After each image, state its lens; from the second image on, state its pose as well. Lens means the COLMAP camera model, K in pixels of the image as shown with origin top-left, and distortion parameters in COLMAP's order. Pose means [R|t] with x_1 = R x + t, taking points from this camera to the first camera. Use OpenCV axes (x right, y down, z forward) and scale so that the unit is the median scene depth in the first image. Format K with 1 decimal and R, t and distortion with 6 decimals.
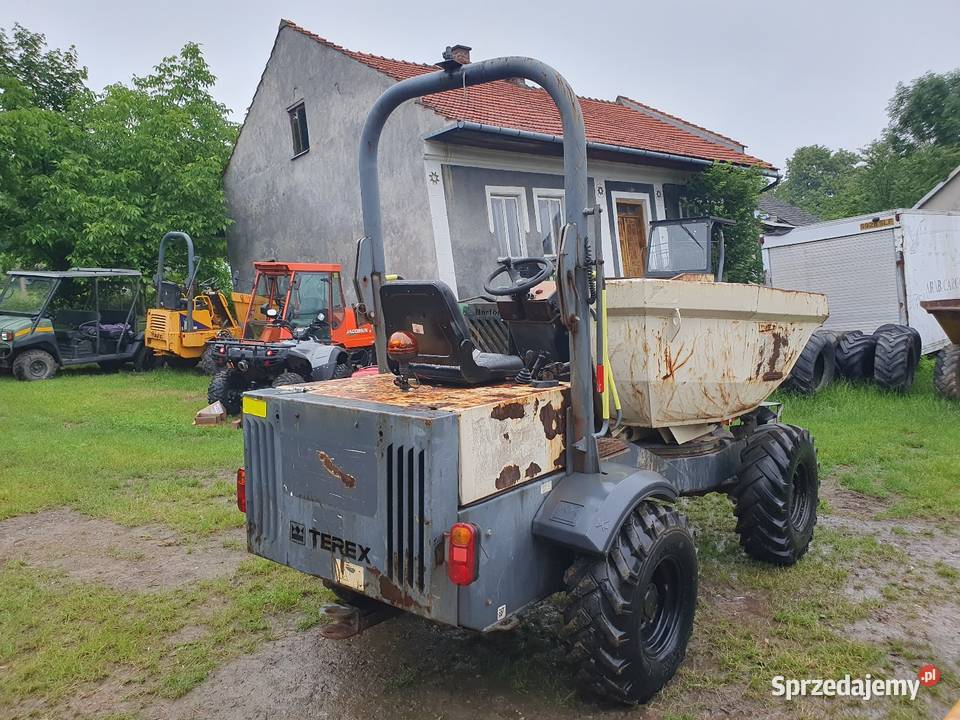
lens RADIAL K [[757.4, 0, 477.1], [0, 757.4, 355.1], [0, 0, 1]] dist [0.013615, 0.010763]
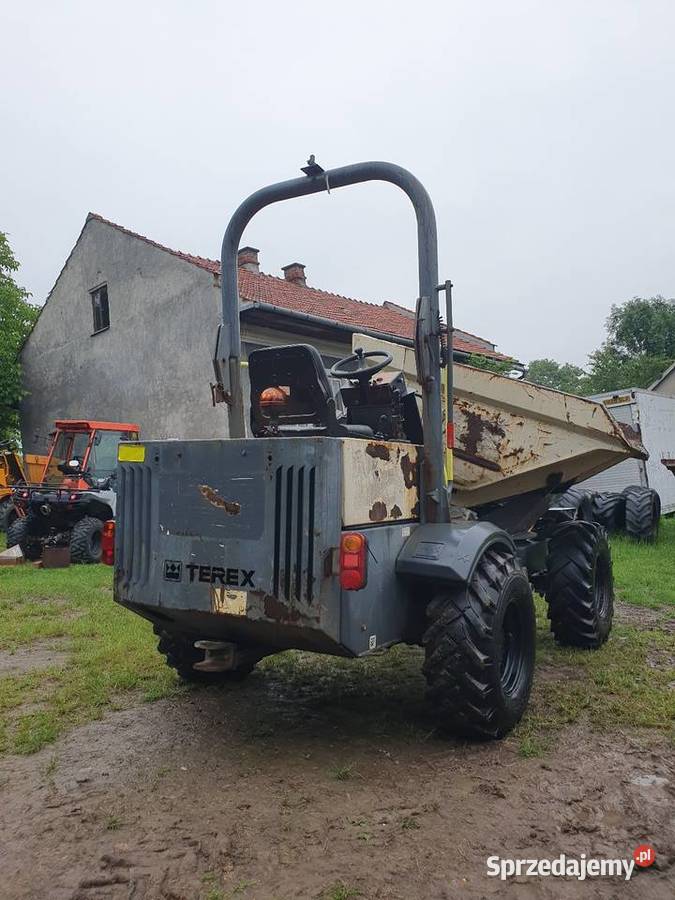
lens RADIAL K [[708.8, 0, 333.6], [0, 708.8, 427.0], [0, 0, 1]] dist [0.011006, 0.002396]
pose [[0.992191, 0.023528, 0.122490, -0.138018], [-0.002811, 0.986016, -0.166628, 0.194888], [-0.124697, 0.164983, 0.978382, -0.002791]]
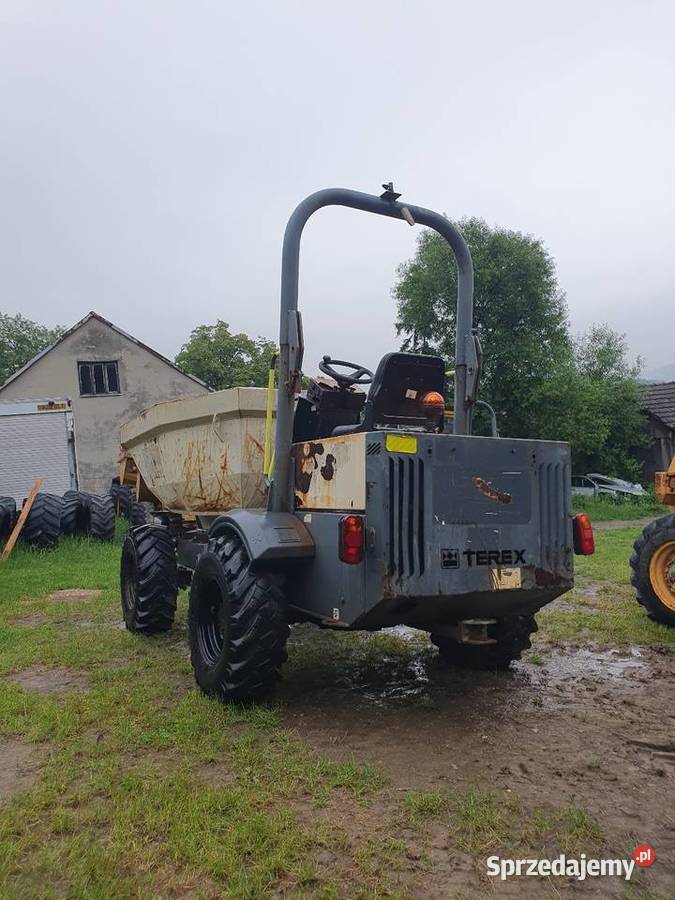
lens RADIAL K [[710.1, 0, 336.0], [0, 710.1, 425.9], [0, 0, 1]] dist [0.013615, 0.010763]
pose [[0.391962, 0.104418, 0.914036, -1.202818], [0.069203, 0.987377, -0.142472, 0.174266], [-0.917375, 0.119098, 0.379788, 0.716966]]
